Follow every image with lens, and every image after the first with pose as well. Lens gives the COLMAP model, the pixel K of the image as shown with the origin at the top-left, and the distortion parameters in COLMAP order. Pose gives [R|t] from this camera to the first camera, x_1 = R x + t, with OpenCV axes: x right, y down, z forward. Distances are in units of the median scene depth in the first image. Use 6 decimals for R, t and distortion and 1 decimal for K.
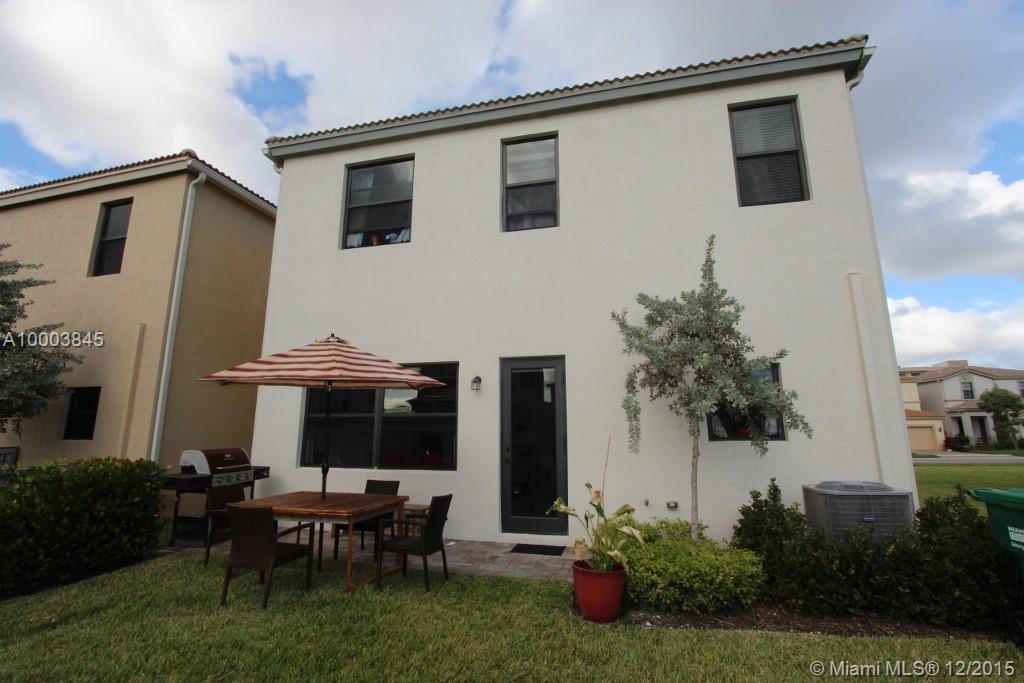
lens RADIAL K [[468.6, 0, 519.9], [0, 468.6, 340.0], [0, 0, 1]] dist [-0.016810, 0.000877]
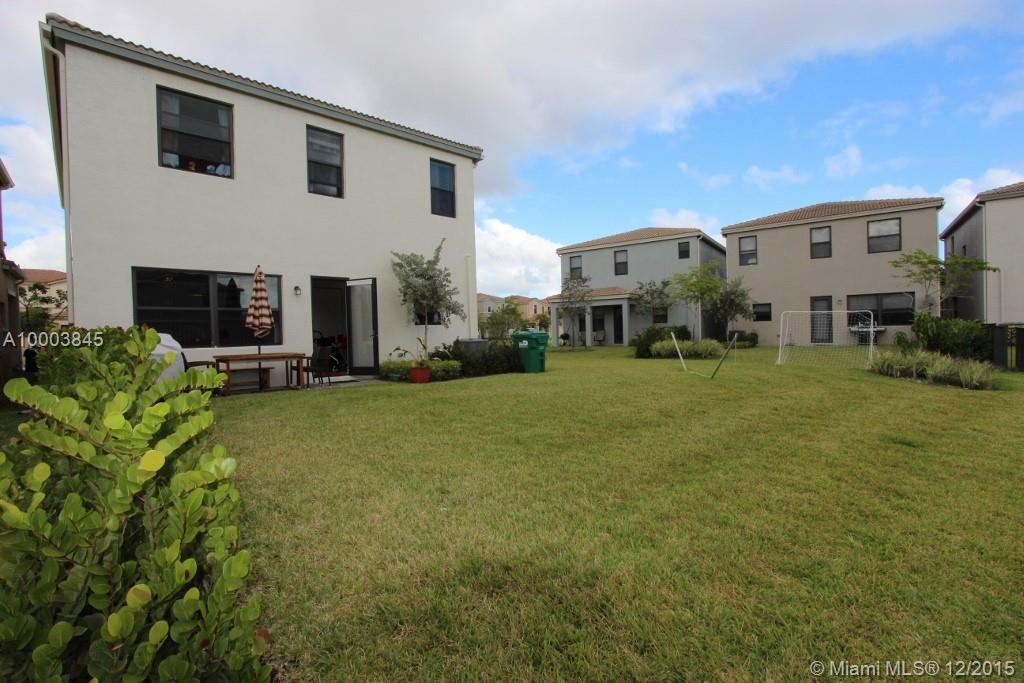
lens RADIAL K [[468.6, 0, 509.7], [0, 468.6, 343.0], [0, 0, 1]] dist [-0.016810, 0.000877]
pose [[0.551551, -0.034118, 0.833443, -1.077057], [-0.137680, 0.981735, 0.131301, -0.041591], [-0.822700, -0.187168, 0.536780, -0.502152]]
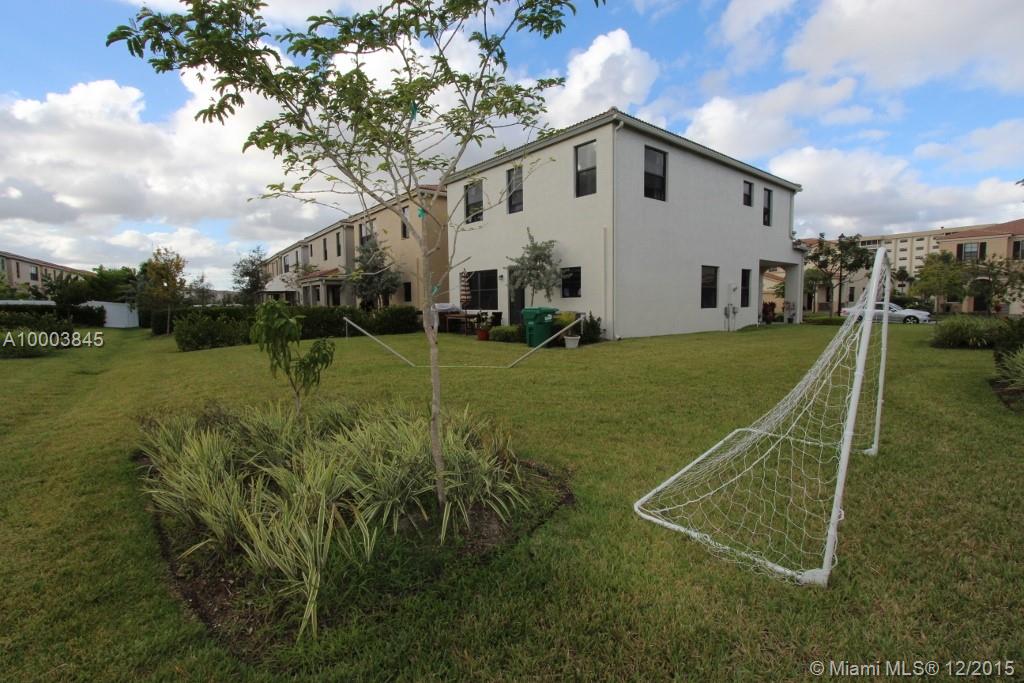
lens RADIAL K [[468.6, 0, 515.1], [0, 468.6, 341.5], [0, 0, 1]] dist [-0.016810, 0.000877]
pose [[0.801729, 0.046193, -0.595900, 1.634014], [0.122602, 0.963097, 0.239608, -0.192563], [0.584978, -0.265159, 0.766480, -1.114244]]
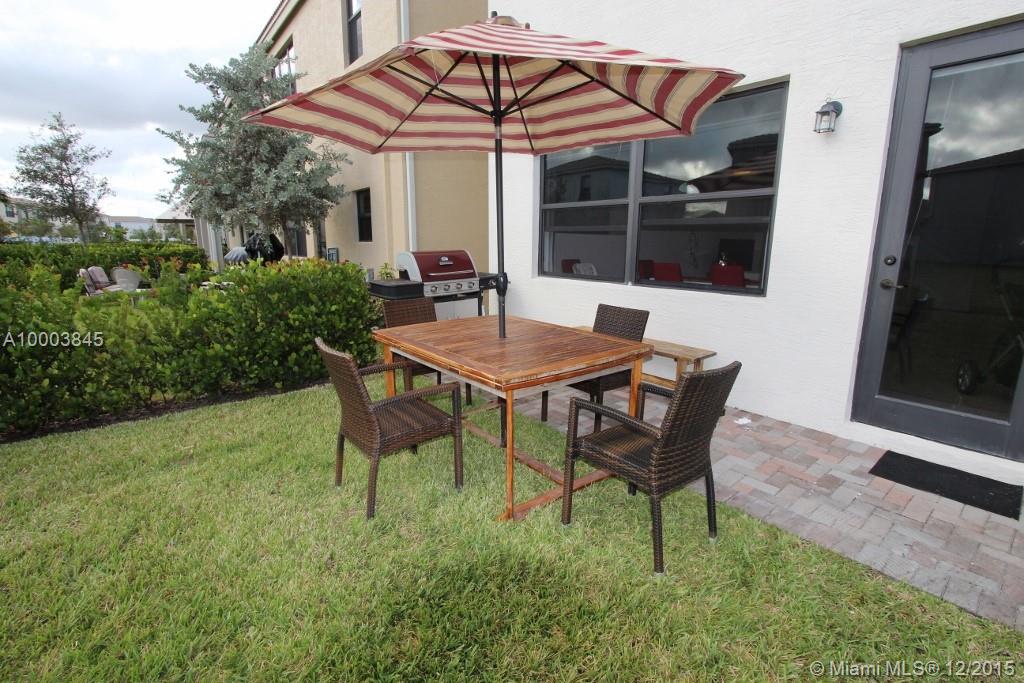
lens RADIAL K [[468.6, 0, 517.5], [0, 468.6, 341.9], [0, 0, 1]] dist [-0.016810, 0.000877]
pose [[0.806122, 0.131005, -0.577066, -0.050620], [0.109037, 0.925604, 0.362447, 0.103704], [0.581618, -0.355098, 0.731865, 0.438894]]
